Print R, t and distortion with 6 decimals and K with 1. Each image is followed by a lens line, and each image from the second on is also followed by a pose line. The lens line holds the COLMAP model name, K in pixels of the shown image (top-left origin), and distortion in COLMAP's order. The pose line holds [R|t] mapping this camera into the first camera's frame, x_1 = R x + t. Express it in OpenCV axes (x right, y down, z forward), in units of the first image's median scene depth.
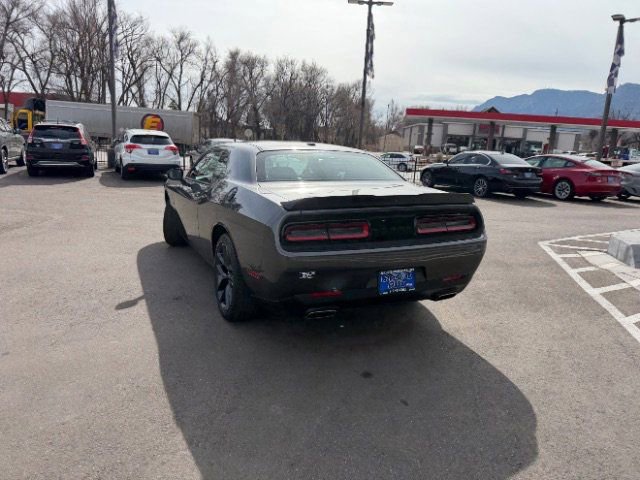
lens RADIAL K [[450.5, 0, 315.1], [0, 450.5, 235.6], [0, 0, 1]] dist [0.027259, -0.038177]
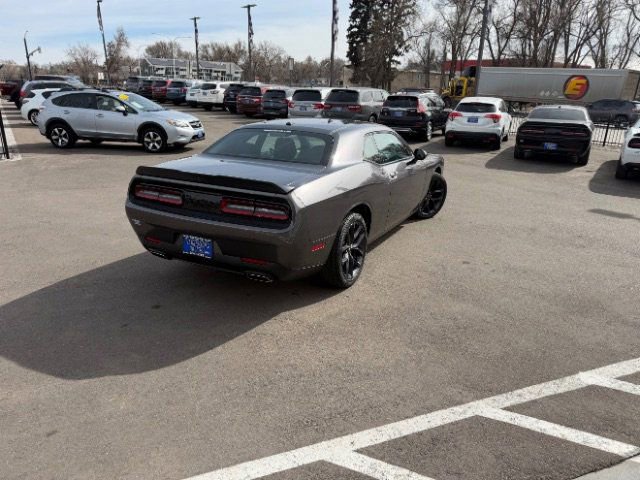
lens RADIAL K [[450.5, 0, 326.7], [0, 450.5, 242.2], [0, 0, 1]] dist [0.027259, -0.038177]
pose [[0.604477, 0.225750, -0.763966, 0.270670], [-0.154986, 0.974009, 0.165187, -0.033046], [0.781401, 0.018552, 0.623754, 0.110681]]
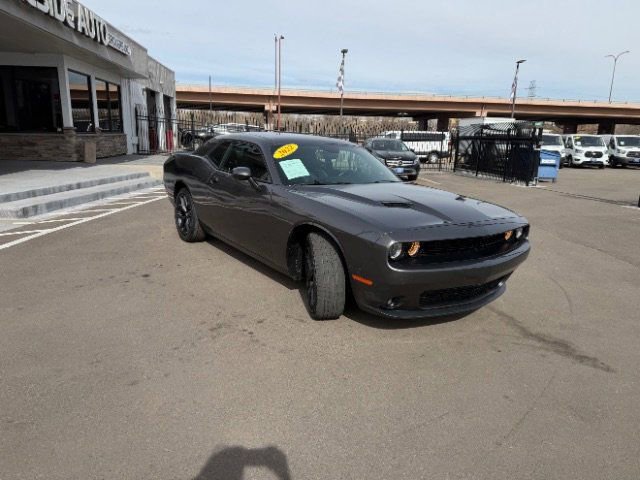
lens RADIAL K [[450.5, 0, 319.4], [0, 450.5, 237.6], [0, 0, 1]] dist [0.027259, -0.038177]
pose [[-0.981945, -0.034004, -0.186086, 0.018140], [-0.106568, 0.912195, 0.395655, -0.139287], [0.156293, 0.408342, -0.899349, 0.696346]]
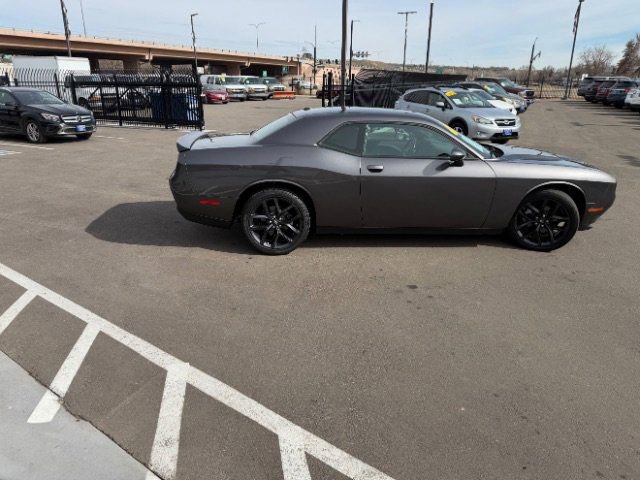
lens RADIAL K [[450.5, 0, 316.4], [0, 450.5, 243.8], [0, 0, 1]] dist [0.027259, -0.038177]
pose [[-0.343571, 0.268517, -0.899921, 0.339375], [-0.213914, 0.910687, 0.353397, -0.087352], [0.914440, 0.313923, -0.255446, 0.414186]]
